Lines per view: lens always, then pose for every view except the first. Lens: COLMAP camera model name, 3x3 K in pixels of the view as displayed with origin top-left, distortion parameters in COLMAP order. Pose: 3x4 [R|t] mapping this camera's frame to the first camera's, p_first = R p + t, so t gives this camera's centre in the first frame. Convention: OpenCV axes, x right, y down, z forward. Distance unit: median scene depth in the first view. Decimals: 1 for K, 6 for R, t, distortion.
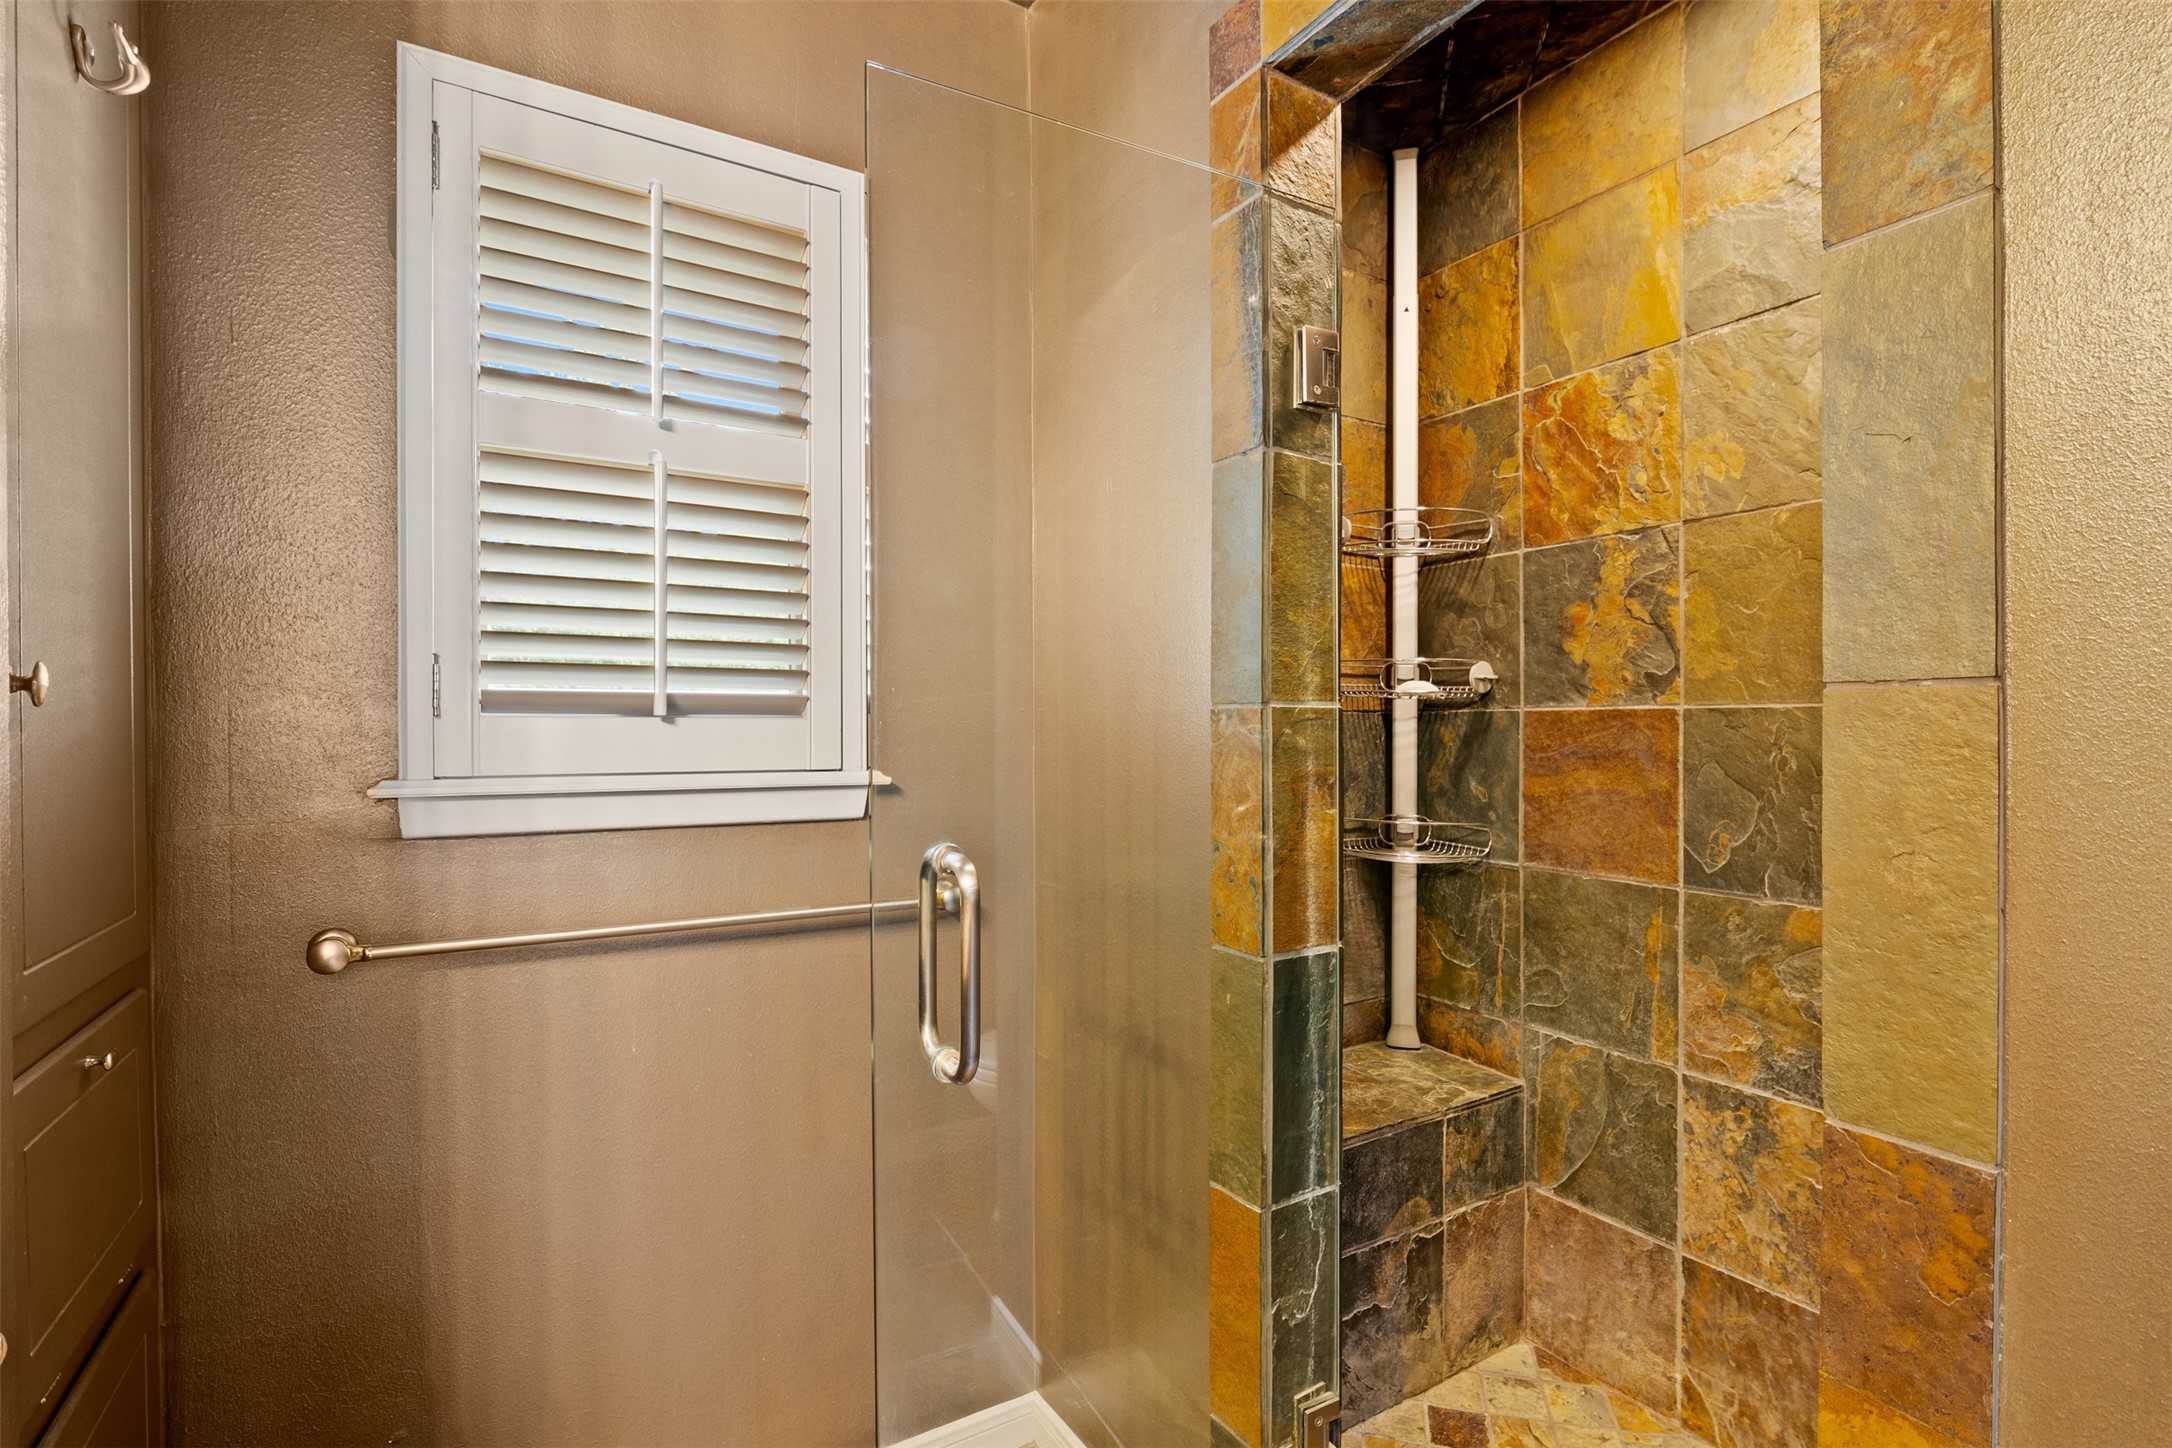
lens RADIAL K [[1029.0, 0, 1088.5], [0, 1029.0, 729.9], [0, 0, 1]] dist [0.001499, 0.000354]
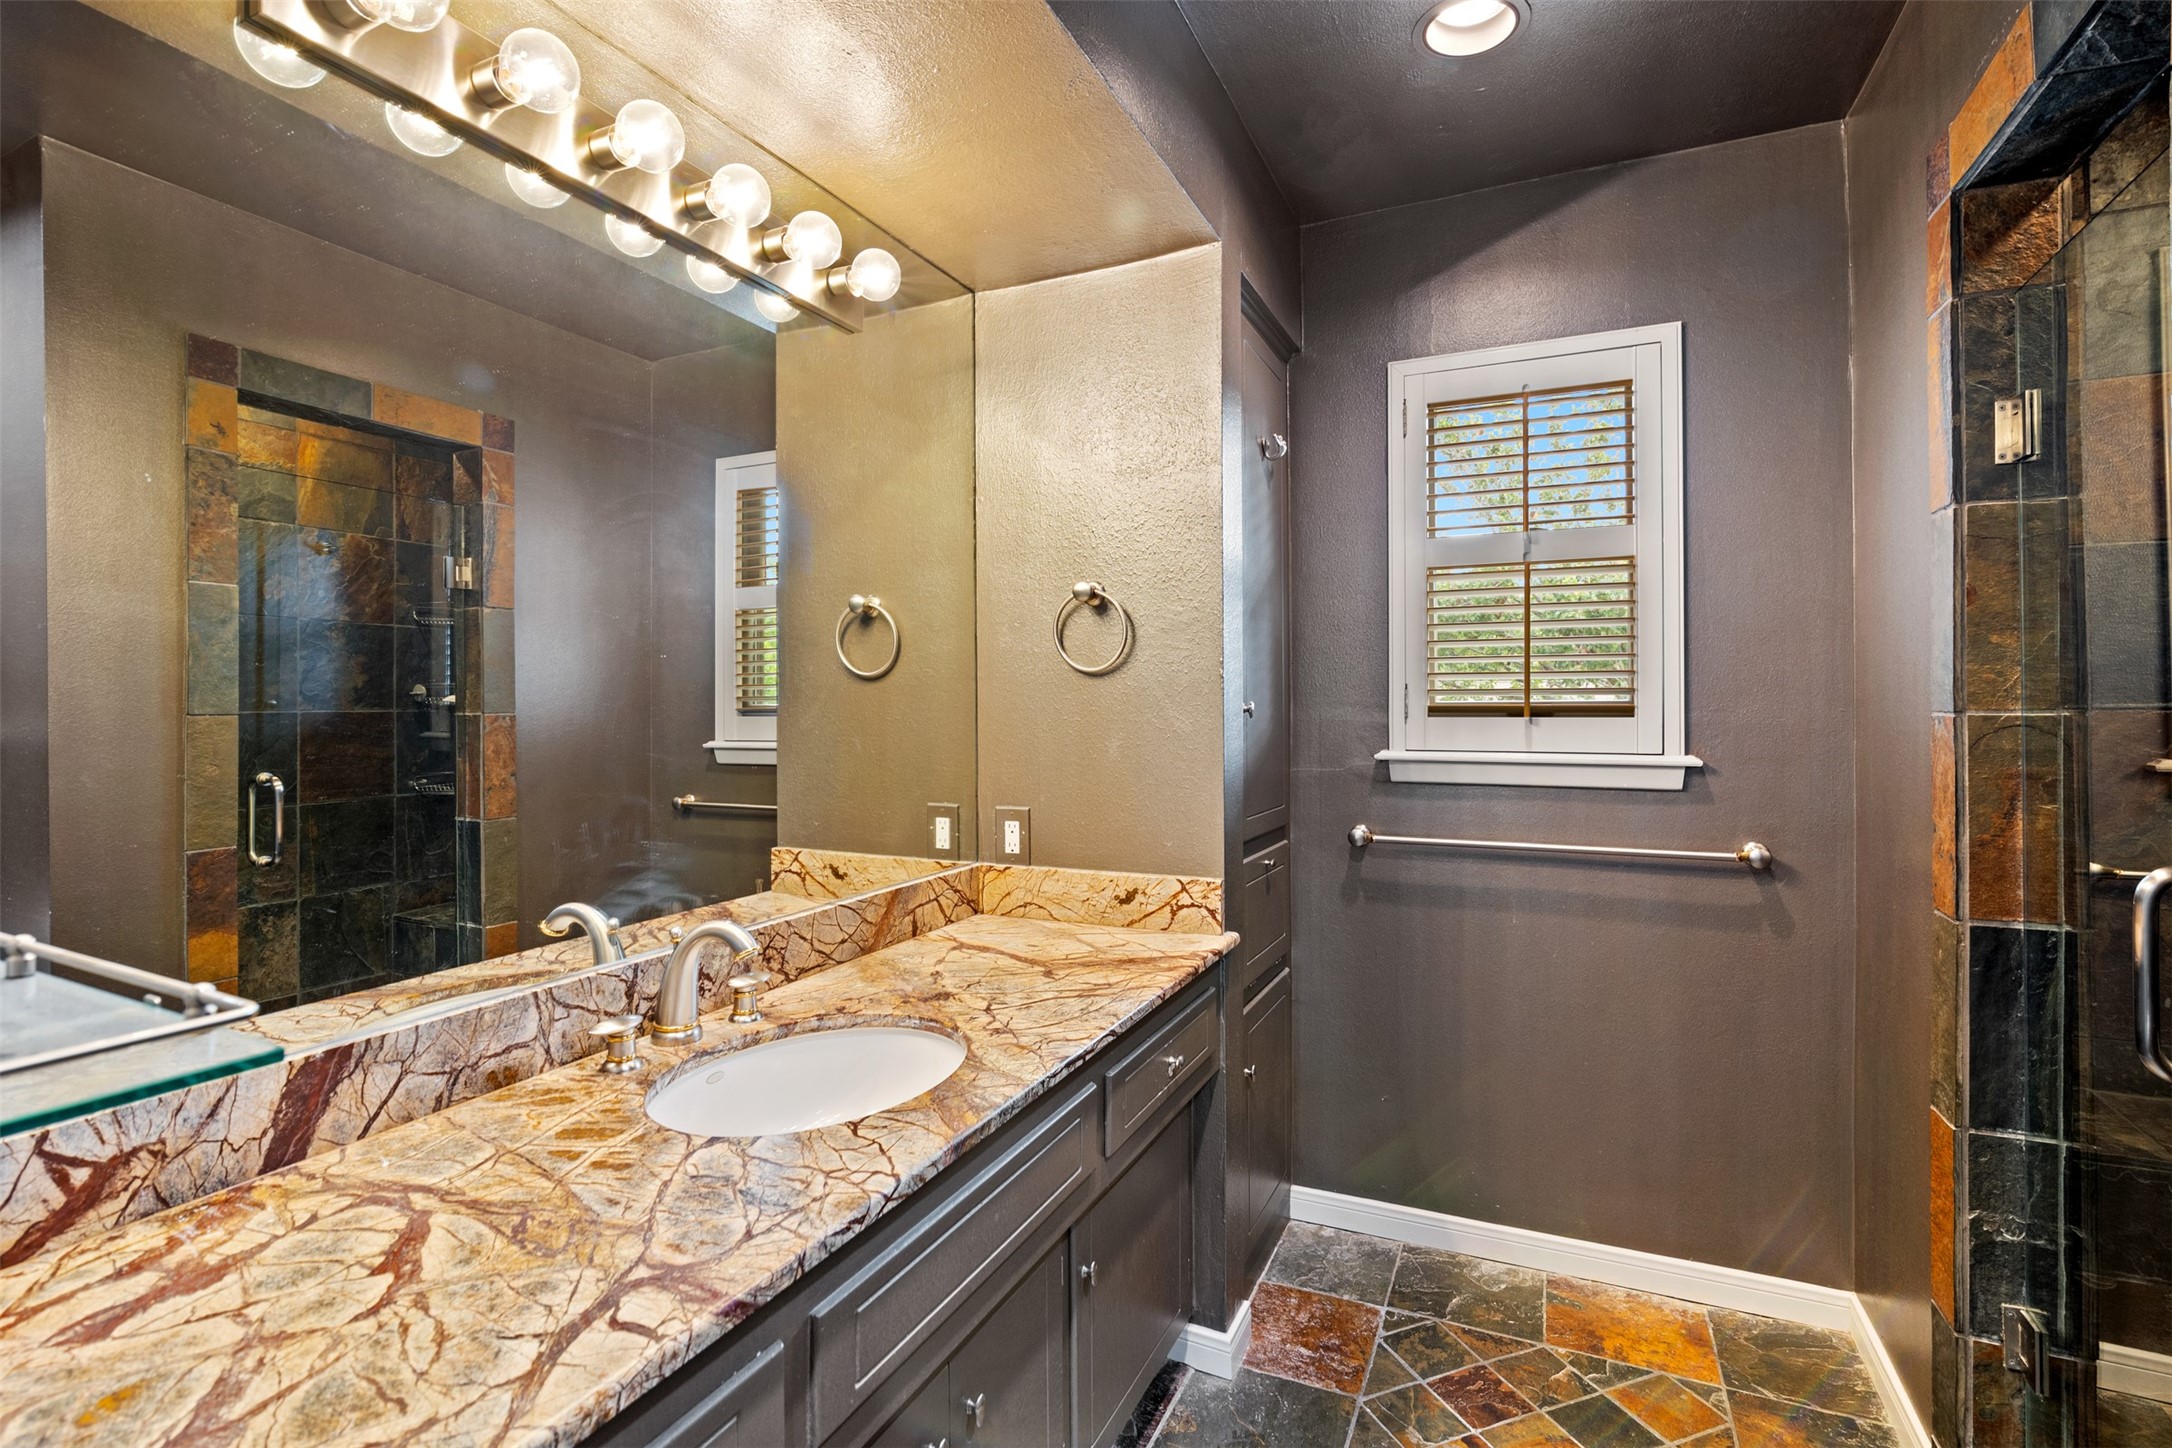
lens RADIAL K [[1035.6, 0, 1090.0], [0, 1035.6, 688.9], [0, 0, 1]] dist [-0.009172, 0.001057]
pose [[0.565486, -0.012783, -0.824659, 0.573061], [-0.002631, 0.999847, -0.017303, -0.029008], [0.824754, 0.011954, 0.565366, -0.518674]]
